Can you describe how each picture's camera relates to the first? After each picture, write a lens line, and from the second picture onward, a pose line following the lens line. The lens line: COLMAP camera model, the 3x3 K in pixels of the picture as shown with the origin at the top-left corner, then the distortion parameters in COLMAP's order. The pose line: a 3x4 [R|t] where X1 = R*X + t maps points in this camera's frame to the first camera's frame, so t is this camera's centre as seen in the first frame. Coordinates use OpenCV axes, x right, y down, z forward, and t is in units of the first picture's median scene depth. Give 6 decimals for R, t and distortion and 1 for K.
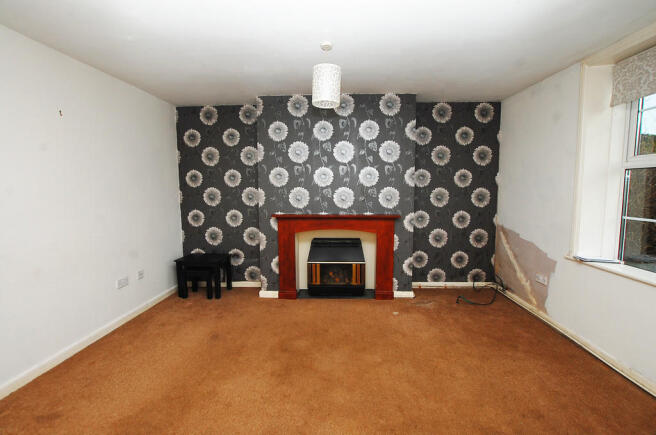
lens RADIAL K [[290.3, 0, 326.2], [0, 290.3, 216.7], [0, 0, 1]] dist [-0.017405, 0.000127]
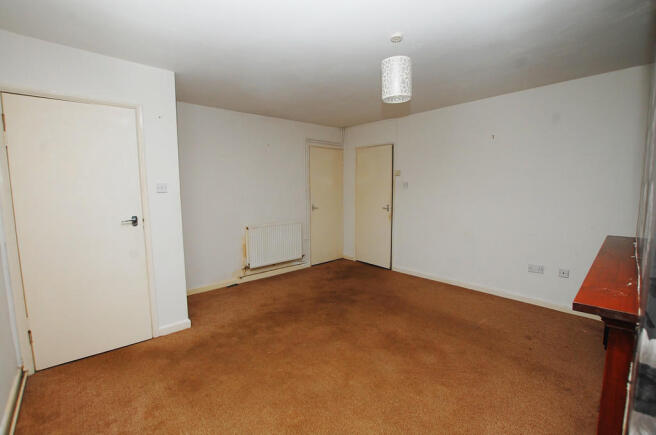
lens RADIAL K [[290.3, 0, 326.2], [0, 290.3, 216.7], [0, 0, 1]] dist [-0.017405, 0.000127]
pose [[-0.706869, 0.080917, -0.702701, 0.521232], [-0.046540, 0.985962, 0.160351, -0.093218], [0.705812, 0.146051, -0.693180, 0.939064]]
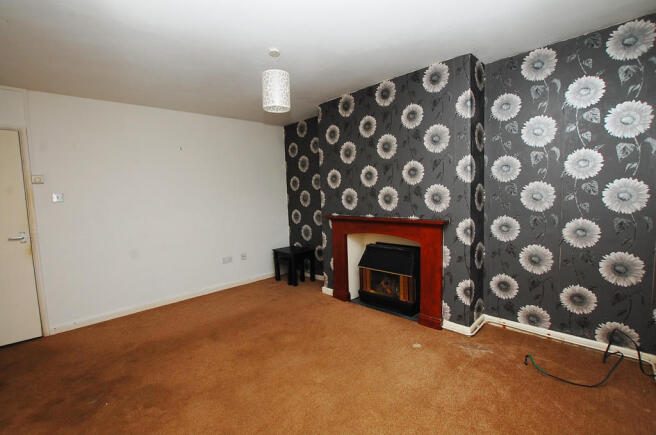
lens RADIAL K [[290.3, 0, 326.2], [0, 290.3, 216.7], [0, 0, 1]] dist [-0.017405, 0.000127]
pose [[0.732404, 0.032836, -0.680078, 0.506593], [-0.024230, 0.999461, 0.022162, -0.025866], [0.680439, 0.000246, 0.732805, 0.220813]]
